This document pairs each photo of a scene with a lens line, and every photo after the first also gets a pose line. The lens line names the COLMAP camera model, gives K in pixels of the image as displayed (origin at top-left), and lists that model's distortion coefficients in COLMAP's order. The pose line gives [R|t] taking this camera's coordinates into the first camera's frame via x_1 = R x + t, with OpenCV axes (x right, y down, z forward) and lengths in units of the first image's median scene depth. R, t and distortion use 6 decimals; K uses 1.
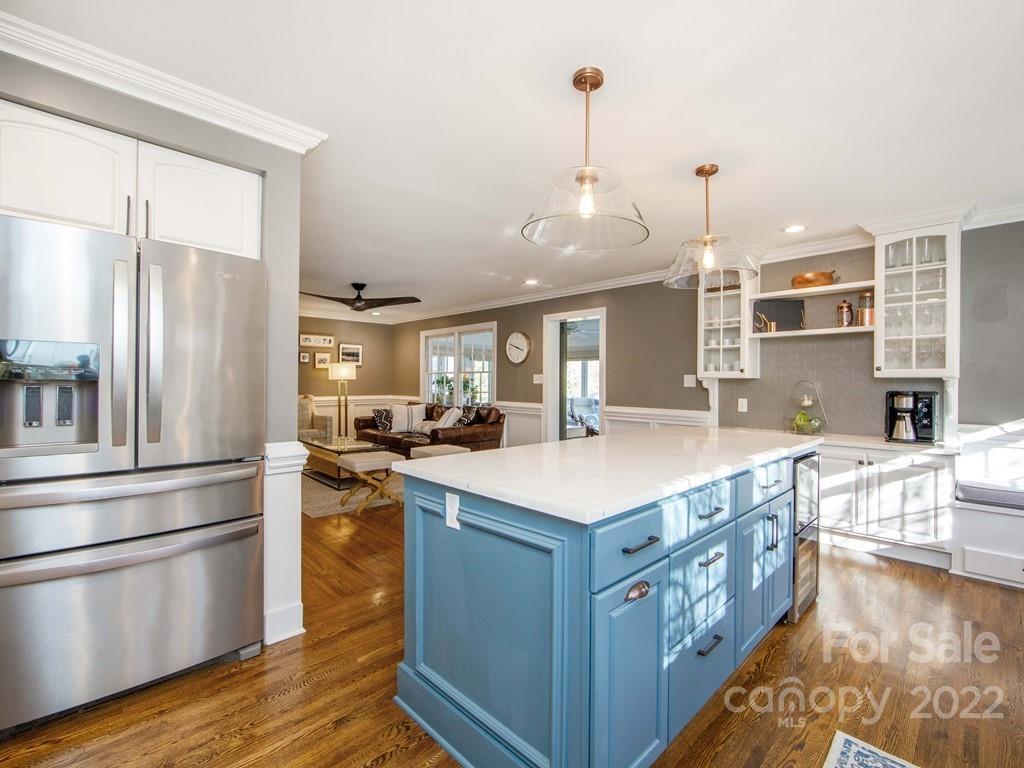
lens RADIAL K [[462.5, 0, 512.0], [0, 462.5, 384.0], [0, 0, 1]] dist [-0.009572, 0.000421]
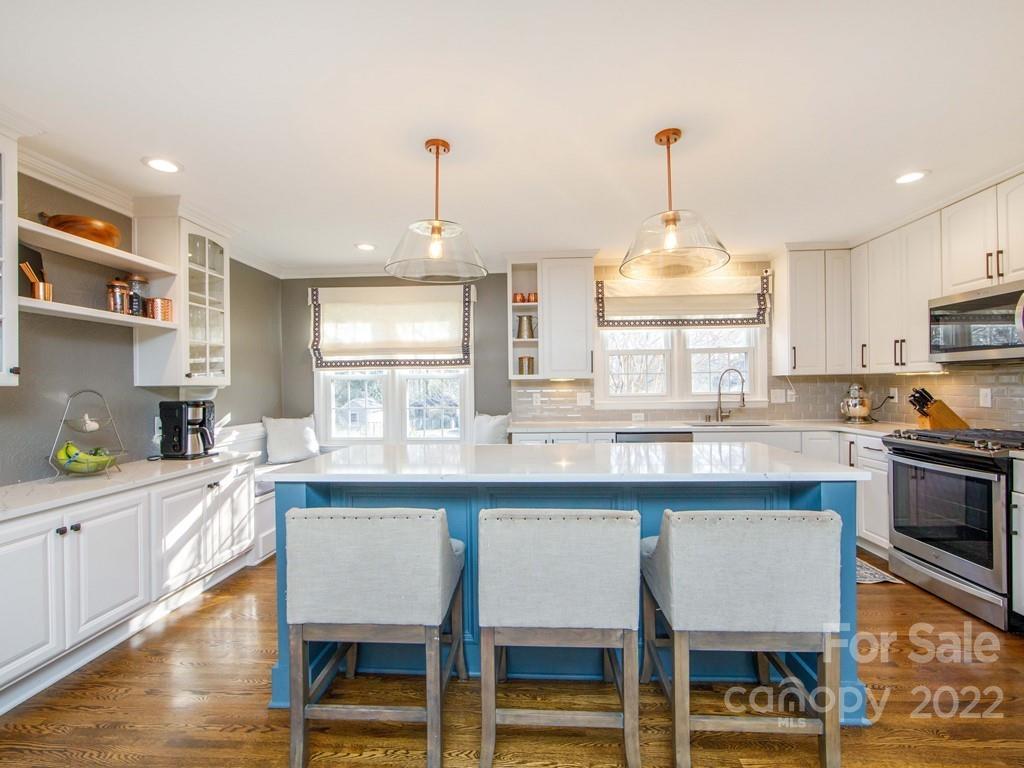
lens RADIAL K [[462.5, 0, 512.0], [0, 462.5, 384.0], [0, 0, 1]] dist [-0.009572, 0.000421]
pose [[-0.676615, 0.004367, 0.736324, -0.236912], [0.005689, 0.999984, -0.000703, -0.014607], [-0.736315, 0.003713, -0.676629, 1.155118]]
